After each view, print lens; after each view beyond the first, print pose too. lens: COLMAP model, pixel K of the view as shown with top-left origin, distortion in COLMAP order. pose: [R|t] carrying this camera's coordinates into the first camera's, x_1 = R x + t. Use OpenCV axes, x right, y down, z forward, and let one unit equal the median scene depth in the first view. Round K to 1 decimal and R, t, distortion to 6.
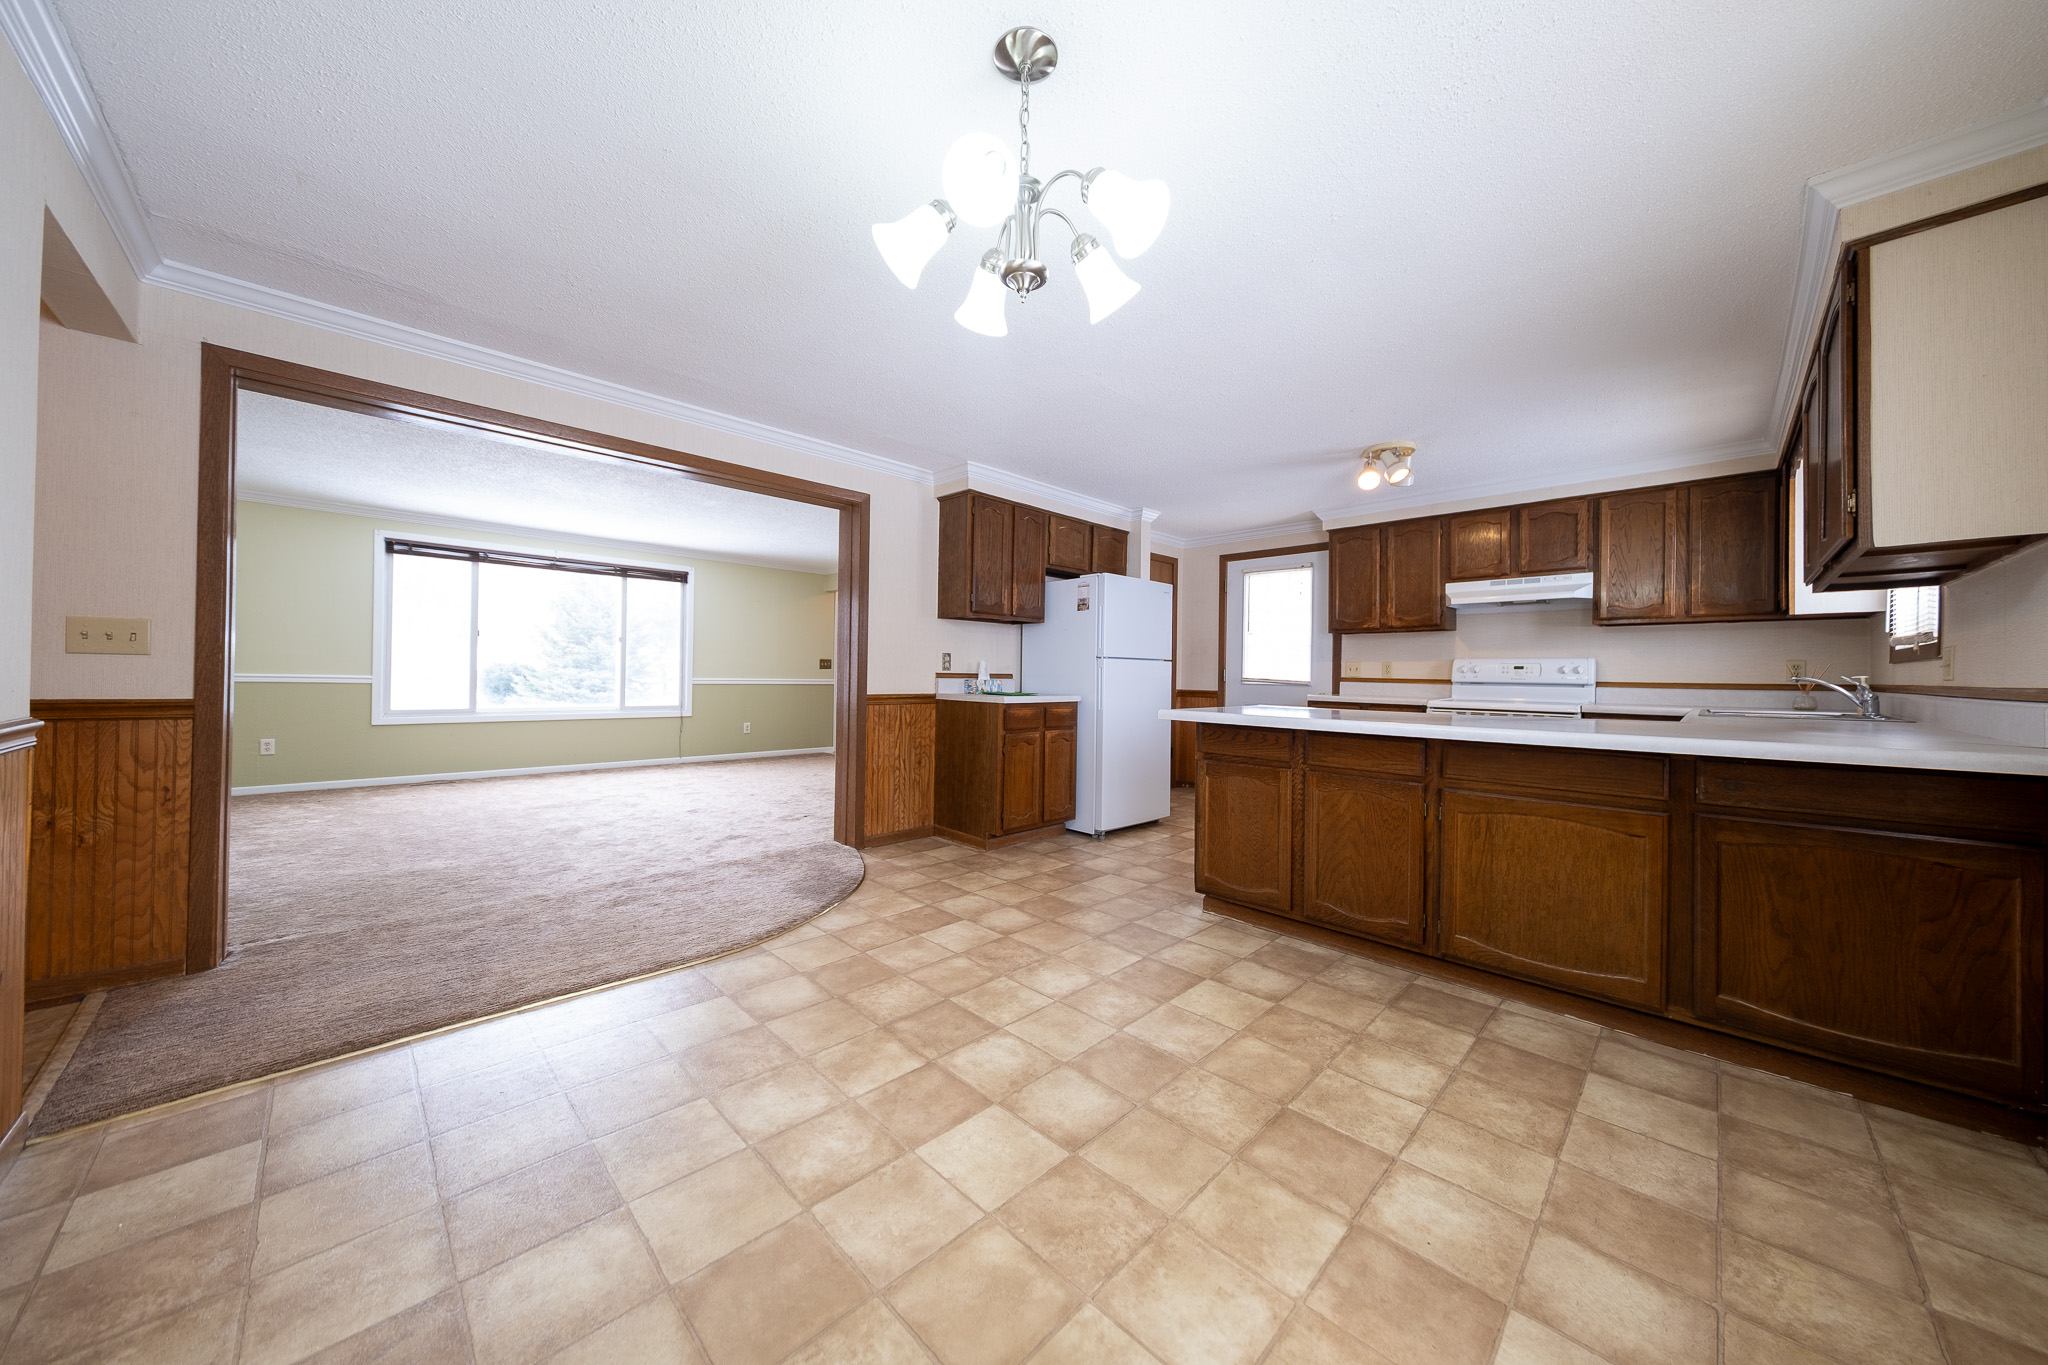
lens RADIAL K [[691.1, 0, 1020.2], [0, 691.1, 671.0], [0, 0, 1]] dist [0.005227, -0.000151]
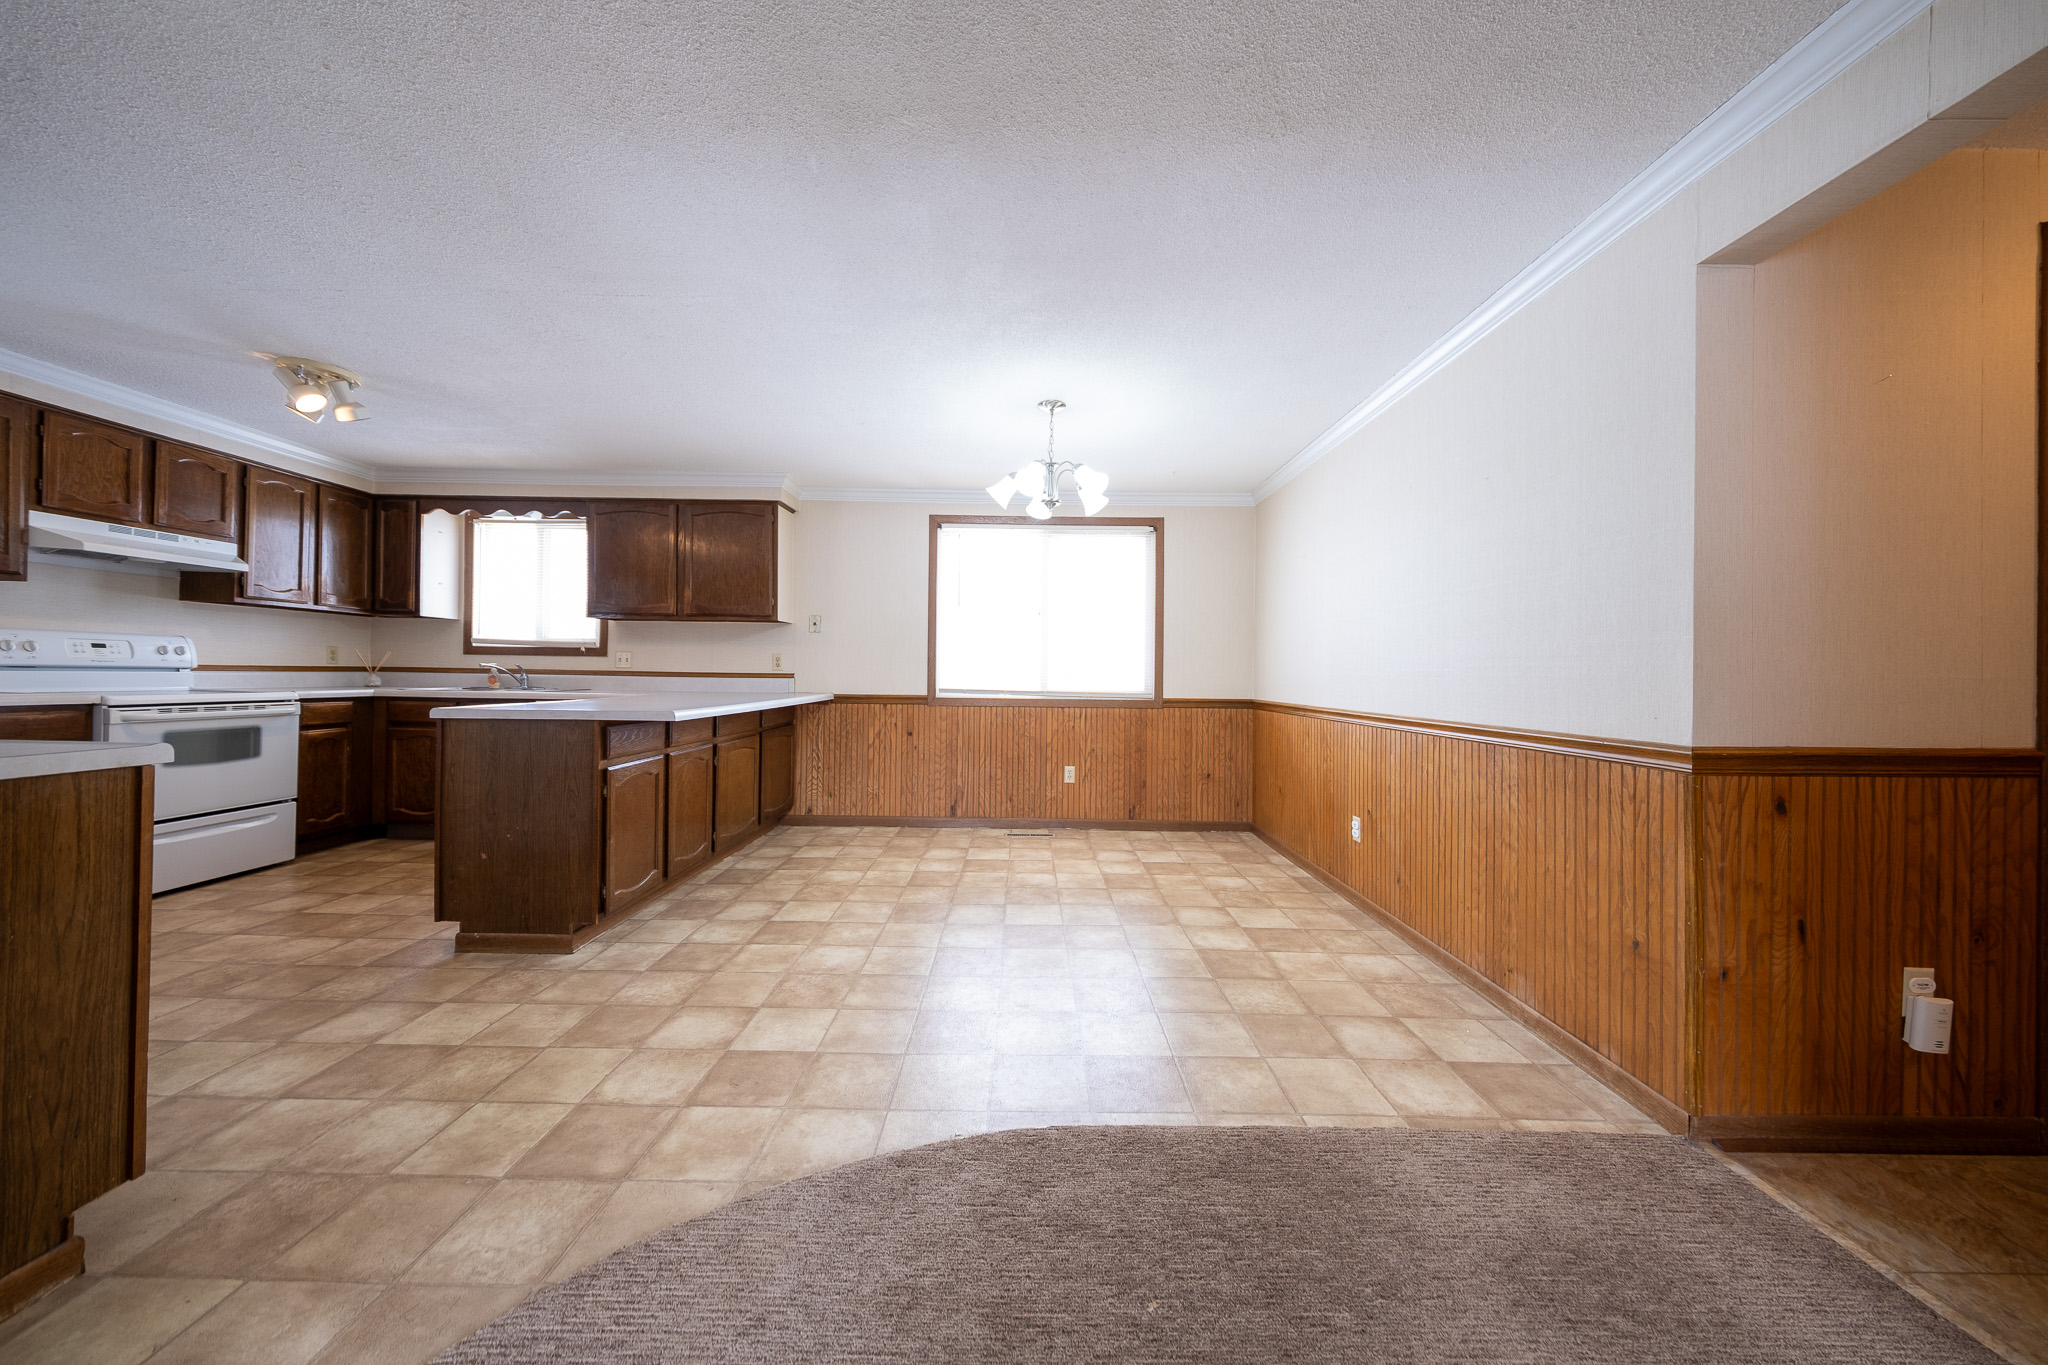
lens RADIAL K [[691.1, 0, 1020.2], [0, 691.1, 671.0], [0, 0, 1]] dist [0.005227, -0.000151]
pose [[-0.712874, -0.019794, 0.701013, -0.694173], [-0.028858, 0.999583, -0.001122, -0.007468], [-0.700698, -0.021030, -0.713148, 1.214257]]
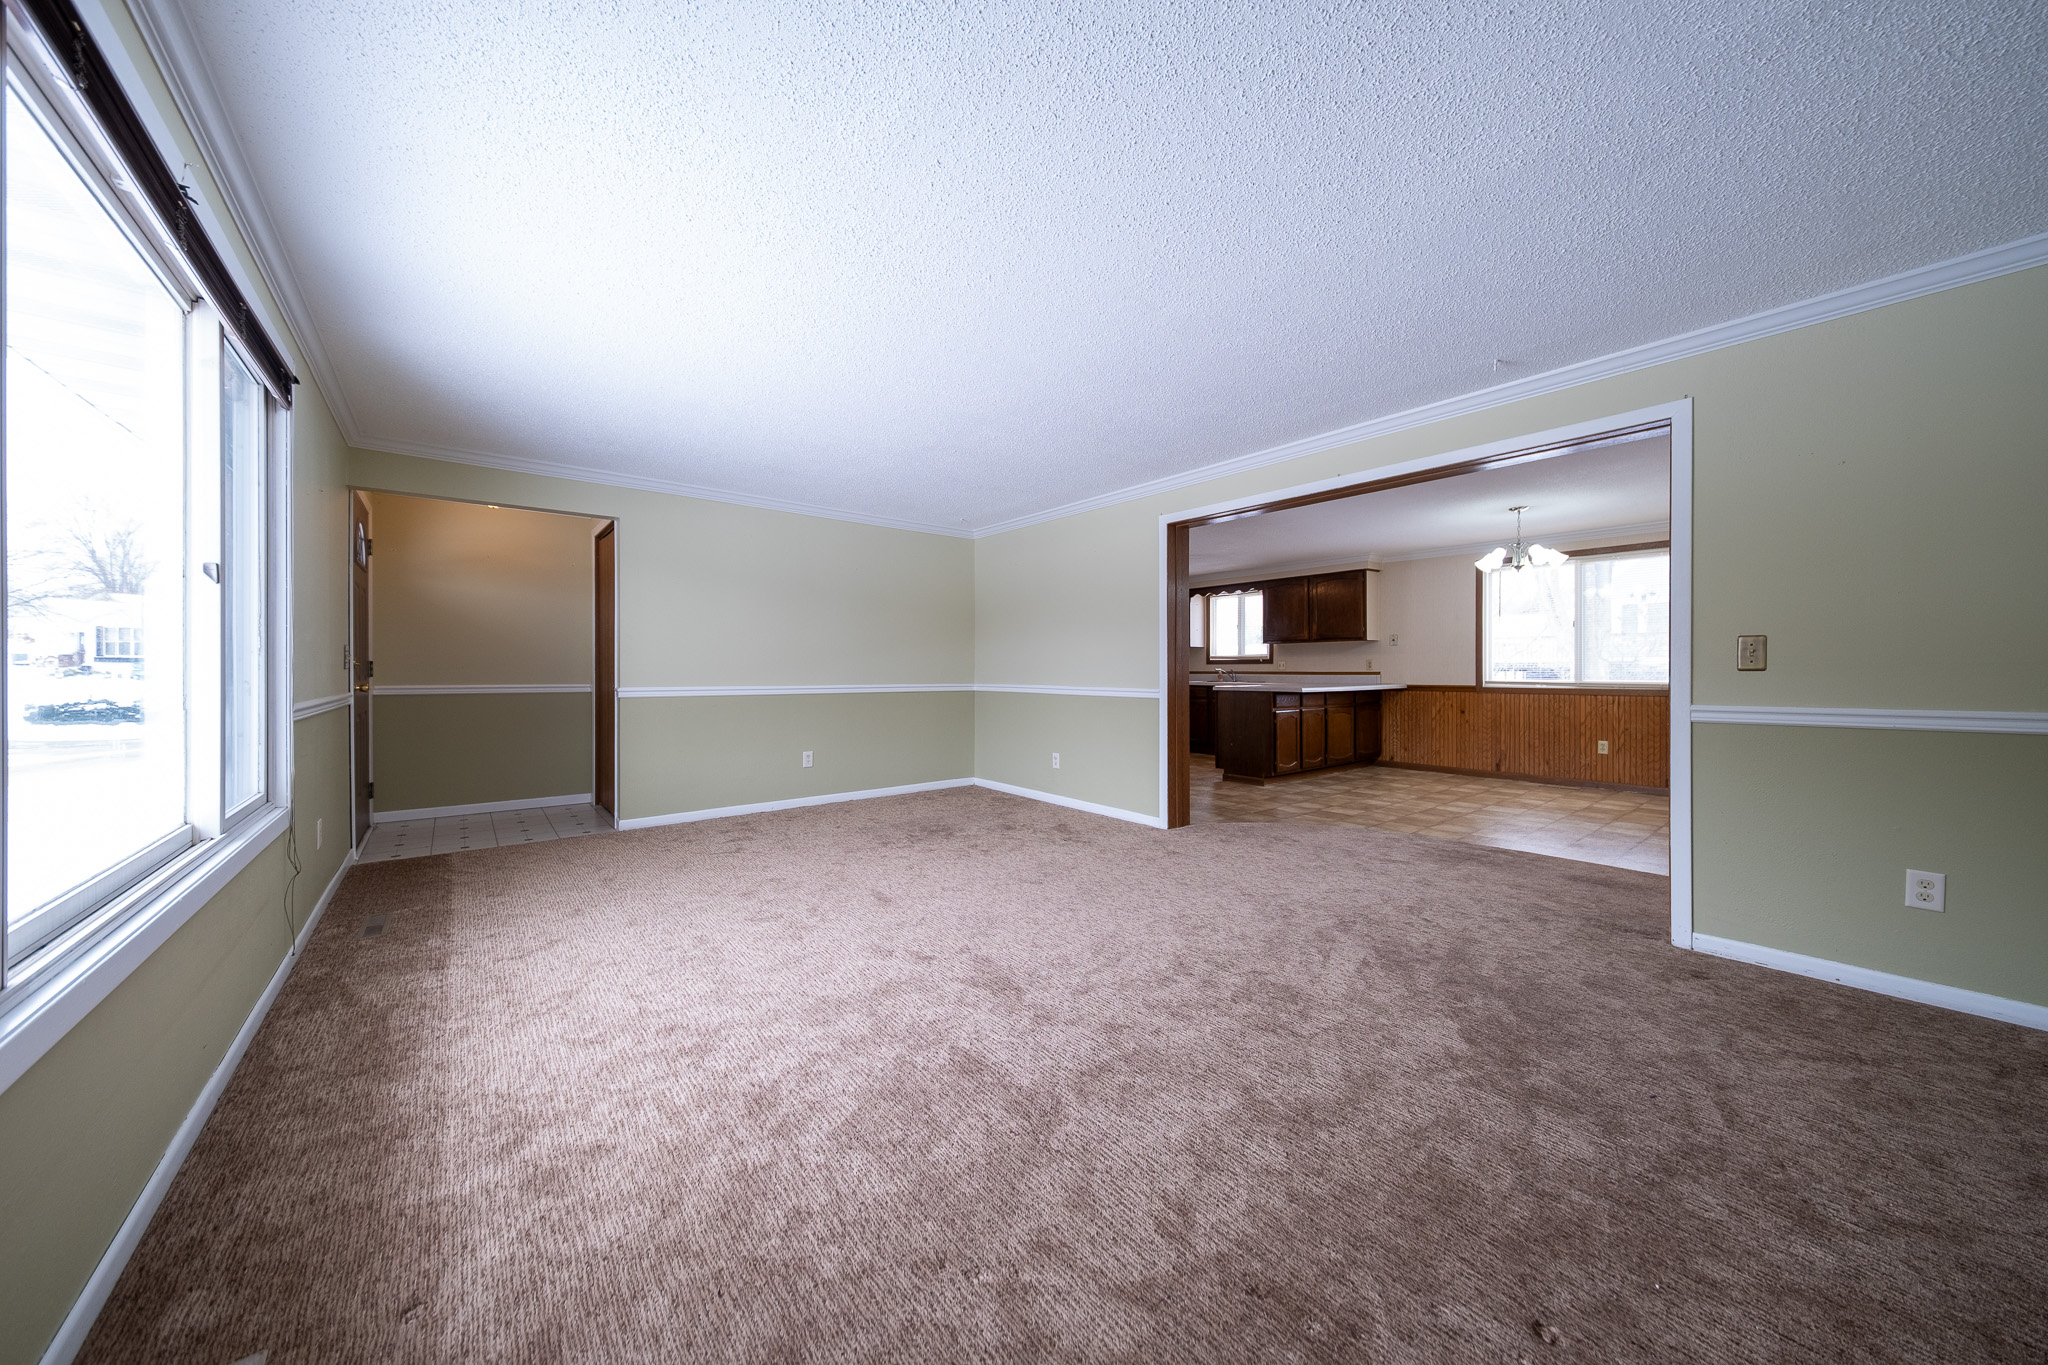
lens RADIAL K [[691.1, 0, 1020.2], [0, 691.1, 671.0], [0, 0, 1]] dist [0.005227, -0.000151]
pose [[0.087877, -0.011697, 0.996063, -1.864411], [-0.007651, 0.999894, 0.012416, -0.013610], [-0.996102, -0.008712, 0.087778, 1.541657]]
